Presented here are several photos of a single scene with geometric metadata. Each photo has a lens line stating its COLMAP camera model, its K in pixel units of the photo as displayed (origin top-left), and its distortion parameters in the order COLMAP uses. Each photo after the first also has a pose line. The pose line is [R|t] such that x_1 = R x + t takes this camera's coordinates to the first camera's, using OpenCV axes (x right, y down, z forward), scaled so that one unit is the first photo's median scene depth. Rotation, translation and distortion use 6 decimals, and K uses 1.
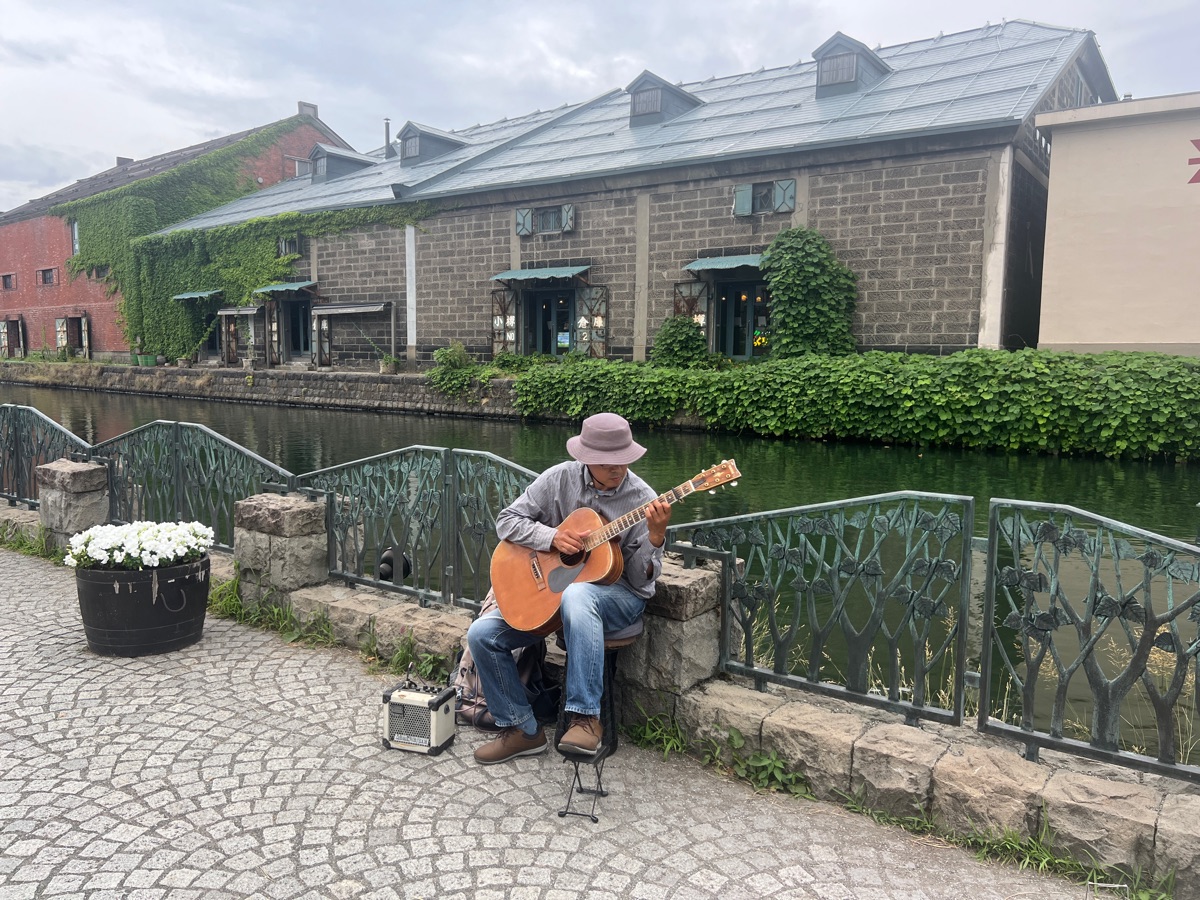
lens RADIAL K [[922.0, 0, 600.0], [0, 922.0, 450.0], [0, 0, 1]] dist [0.080889, -0.073857]
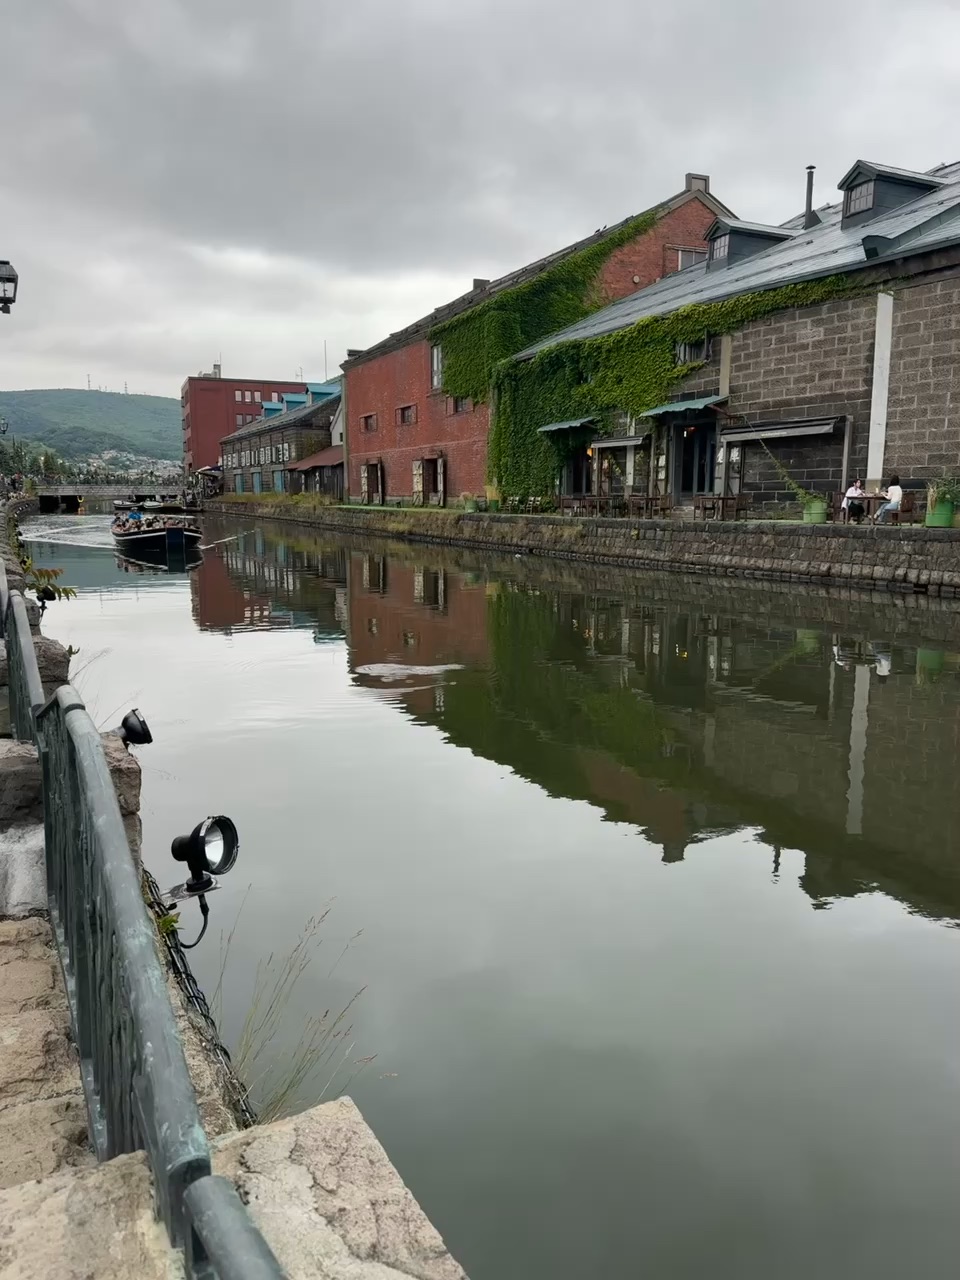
lens RADIAL K [[983.4, 0, 480.0], [0, 983.4, 640.0], [0, 0, 1]] dist [0.080889, -0.073857]
pose [[0.904440, 0.054230, -0.423139, -0.139089], [-0.036480, 0.998086, 0.049940, -0.021330], [0.425038, -0.029732, 0.904687, 0.206469]]
